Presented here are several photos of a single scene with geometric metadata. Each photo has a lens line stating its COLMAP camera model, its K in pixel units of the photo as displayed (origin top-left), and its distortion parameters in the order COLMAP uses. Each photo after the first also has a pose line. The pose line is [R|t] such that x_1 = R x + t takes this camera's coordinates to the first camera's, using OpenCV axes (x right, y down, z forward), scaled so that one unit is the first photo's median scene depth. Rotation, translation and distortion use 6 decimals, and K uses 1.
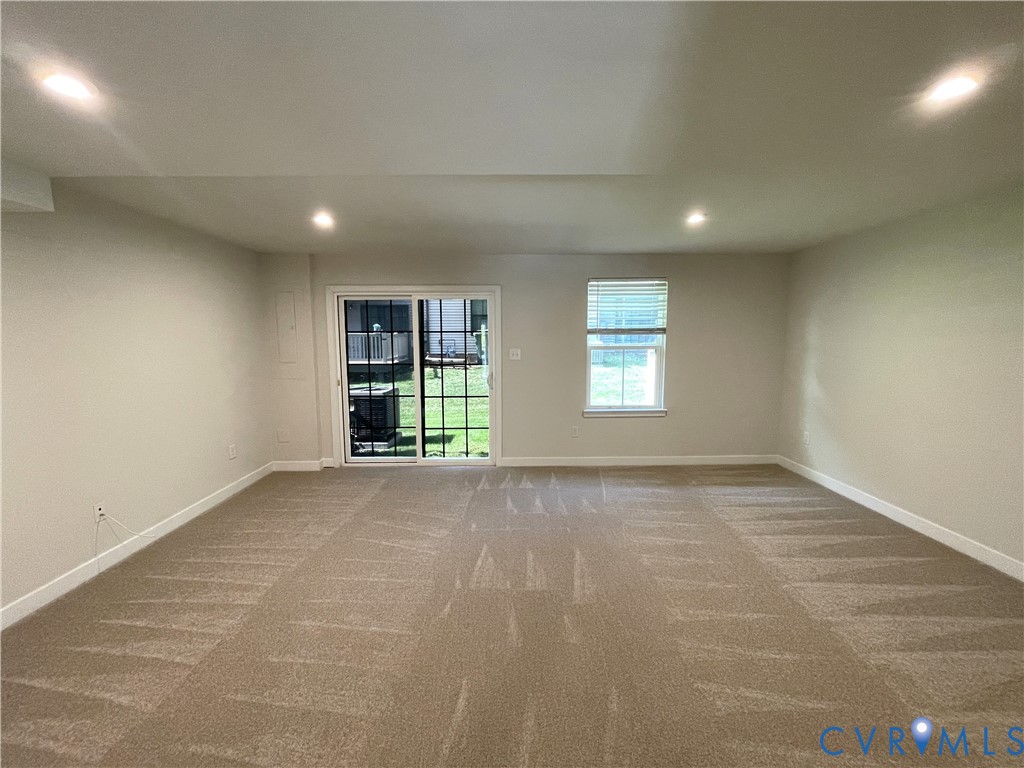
lens RADIAL K [[409.6, 0, 509.5], [0, 409.6, 383.7], [0, 0, 1]] dist [-0.001847, -0.000058]
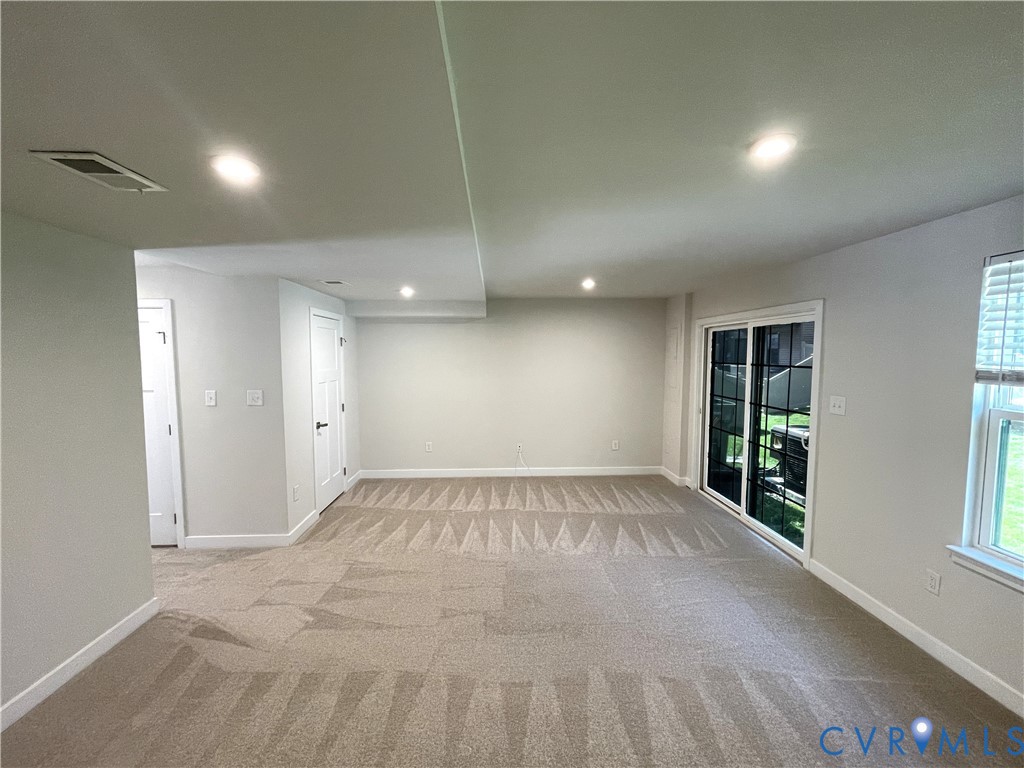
lens RADIAL K [[409.6, 0, 509.8], [0, 409.6, 382.7], [0, 0, 1]] dist [-0.001847, -0.000058]
pose [[0.039140, 0.074867, -0.996425, 0.622284], [-0.111162, 0.991326, 0.070118, -0.094680], [0.993031, 0.108021, 0.047123, 0.475124]]
